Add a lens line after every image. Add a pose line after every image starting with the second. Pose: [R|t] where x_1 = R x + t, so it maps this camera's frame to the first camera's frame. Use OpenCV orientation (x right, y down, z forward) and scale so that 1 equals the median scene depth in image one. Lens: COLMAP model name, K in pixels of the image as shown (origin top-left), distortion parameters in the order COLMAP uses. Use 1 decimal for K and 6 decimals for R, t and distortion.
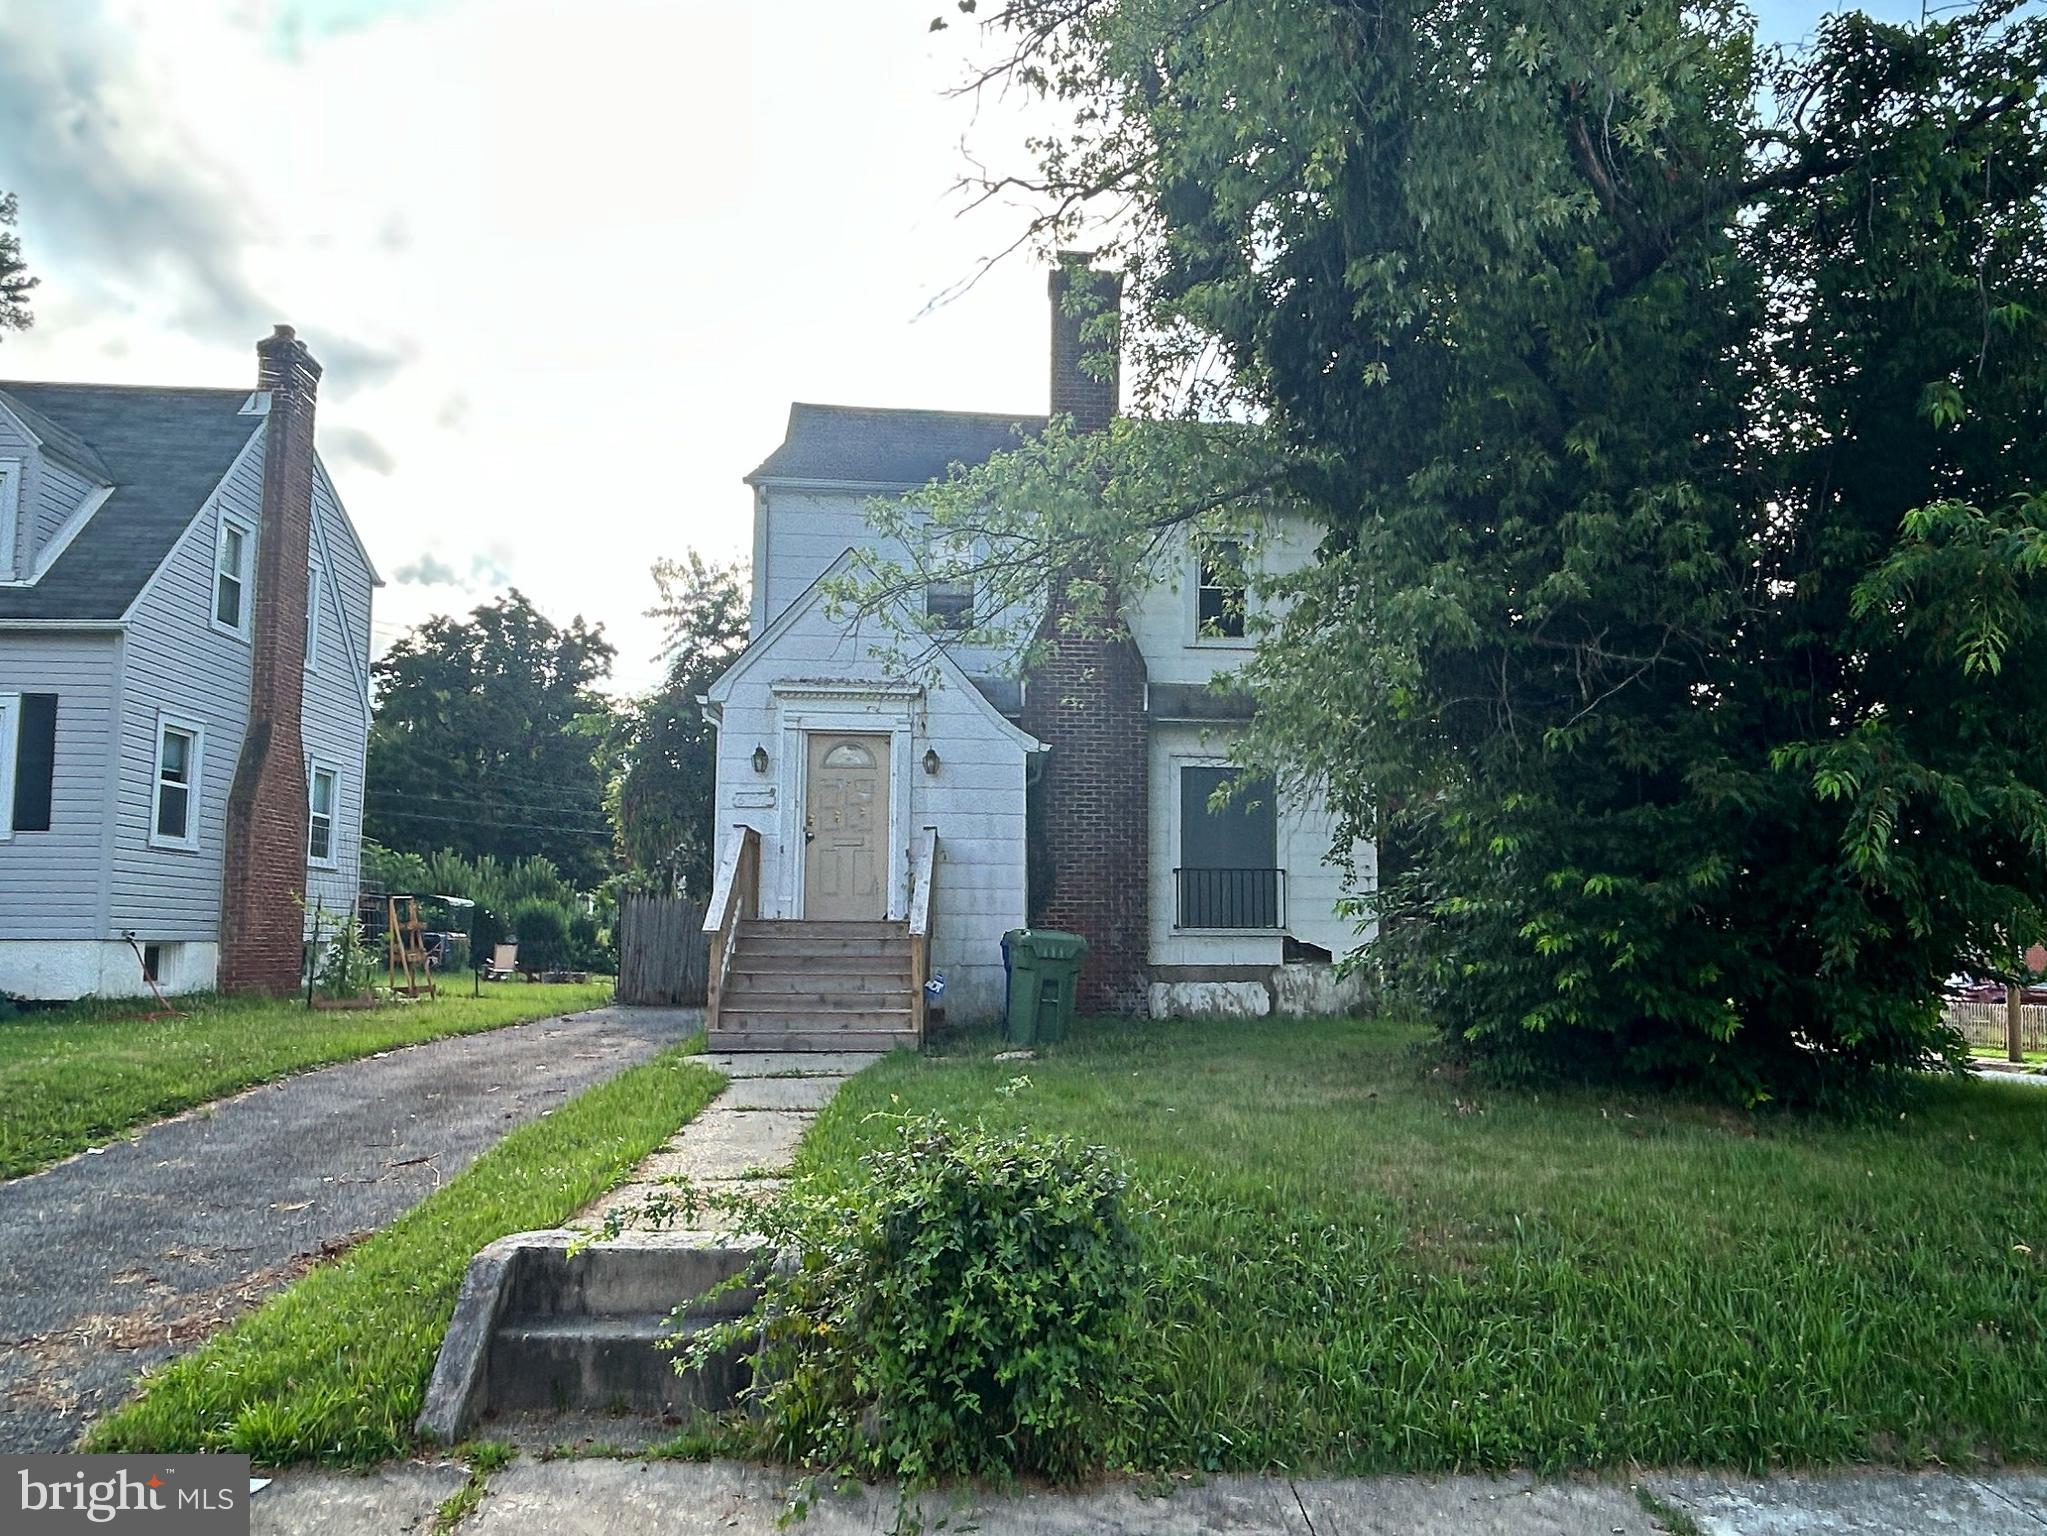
lens RADIAL K [[1392.5, 0, 1026.4], [0, 1392.5, 818.0], [0, 0, 1]] dist [0.114224, -0.210824]
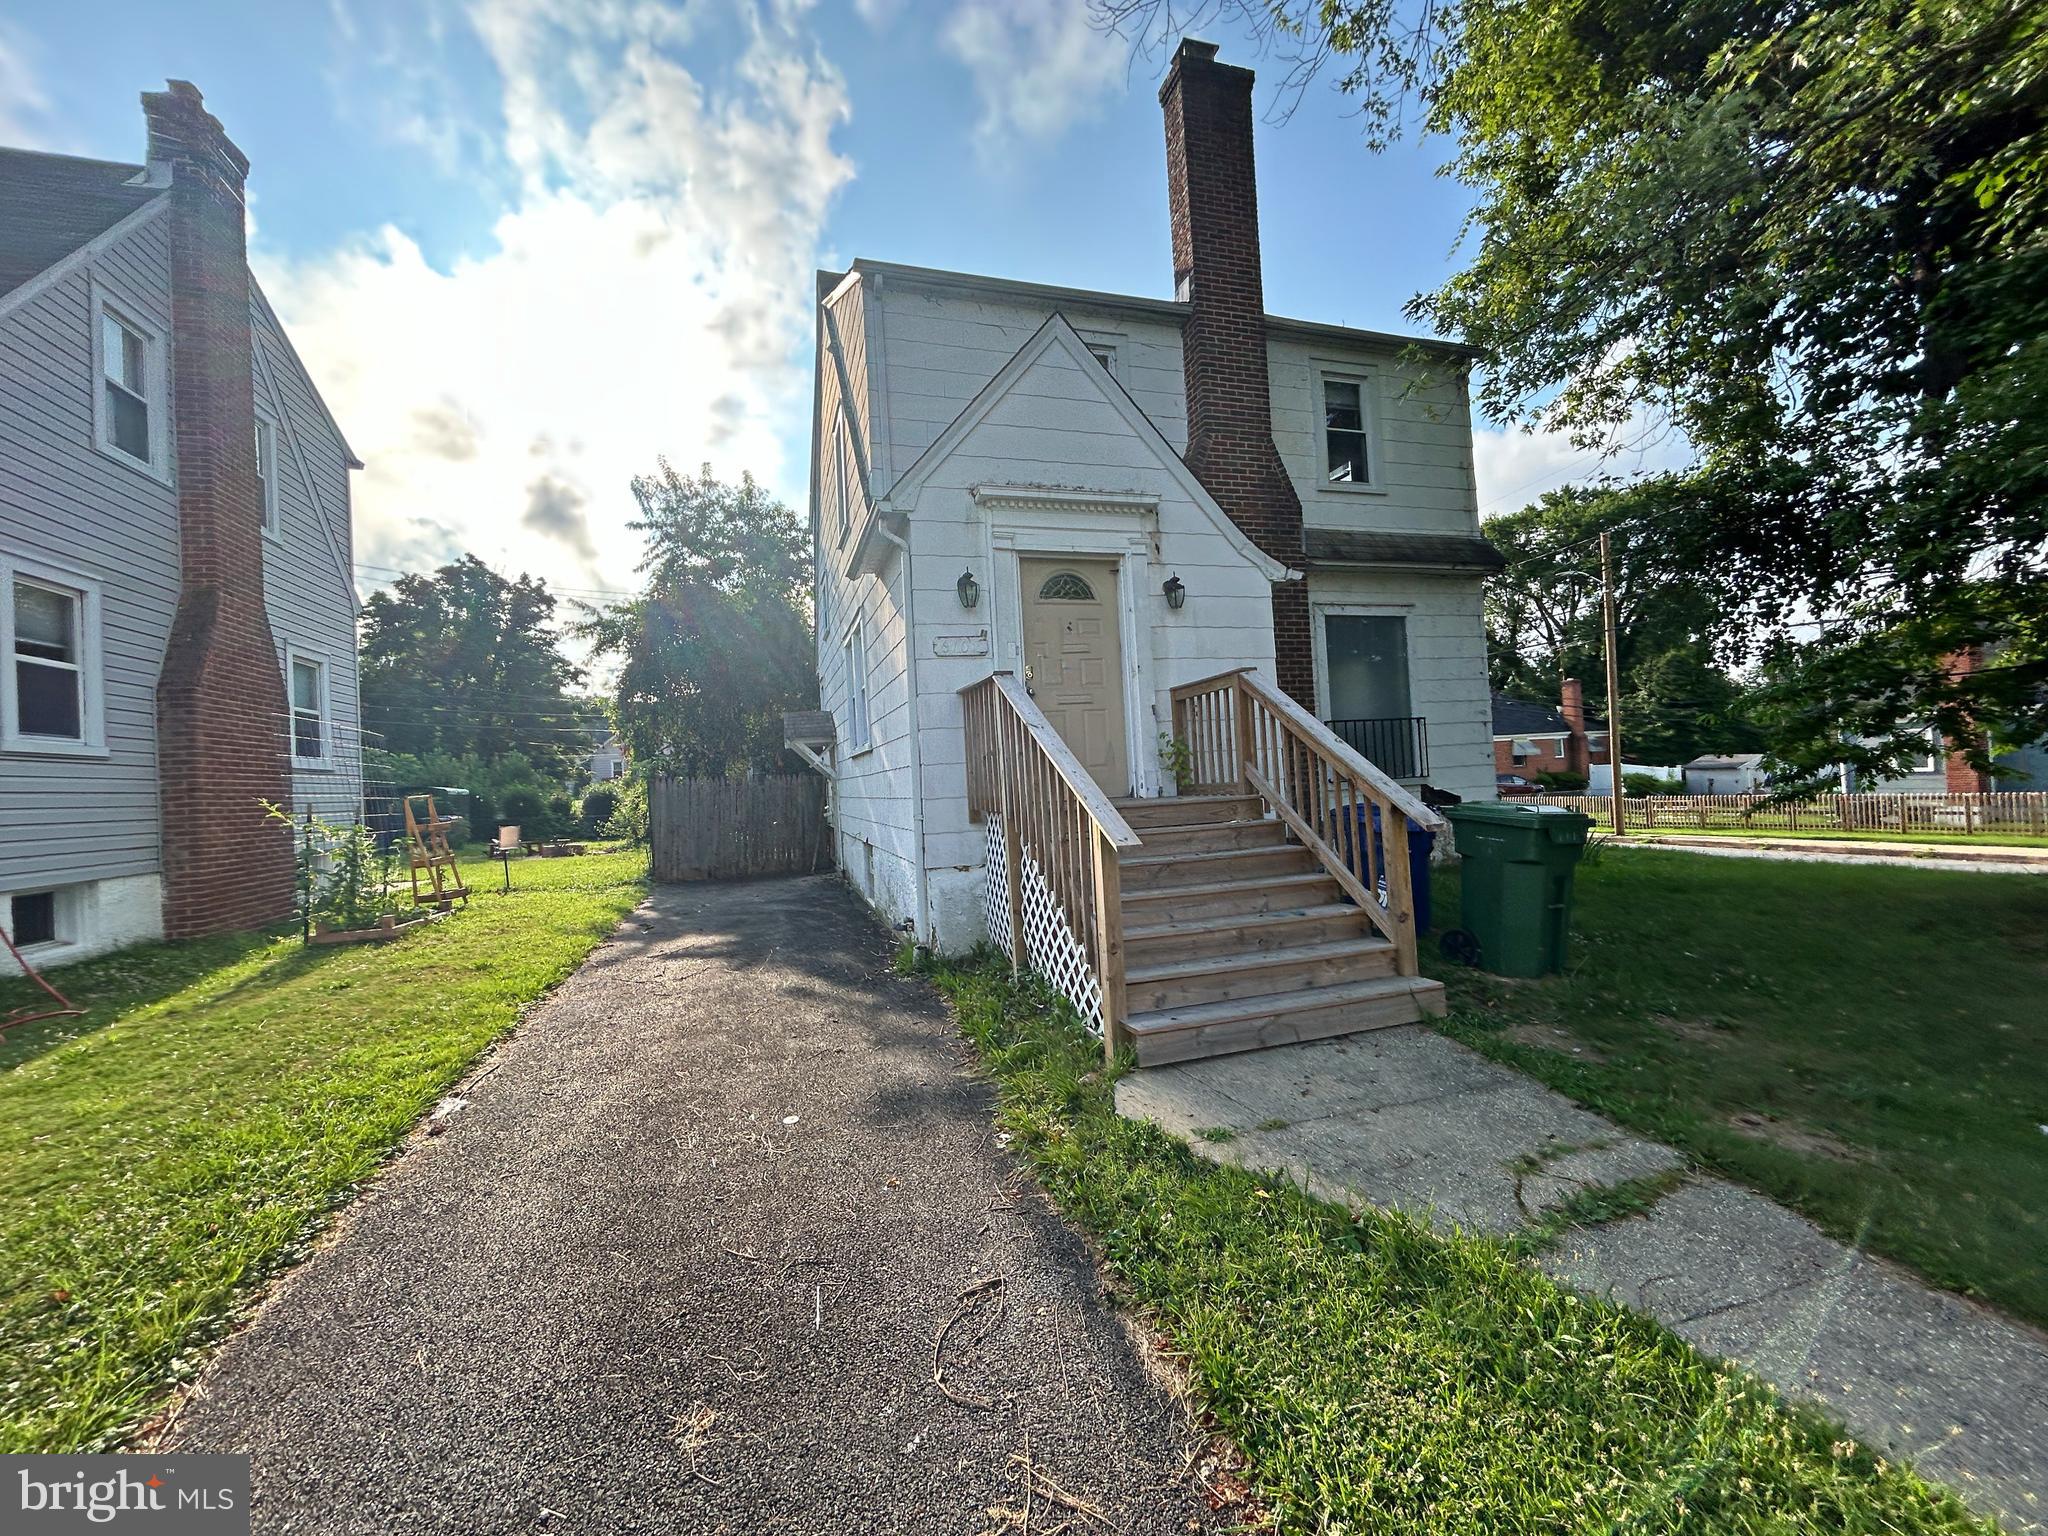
lens RADIAL K [[834.8, 0, 1024.0], [0, 834.8, 768.0], [0, 0, 1]] dist [-0.002210, -0.000121]
pose [[0.971597, -0.055573, 0.230023, -0.180978], [0.039800, 0.996563, 0.072656, 0.013951], [-0.233270, -0.061437, 0.970469, 0.380026]]
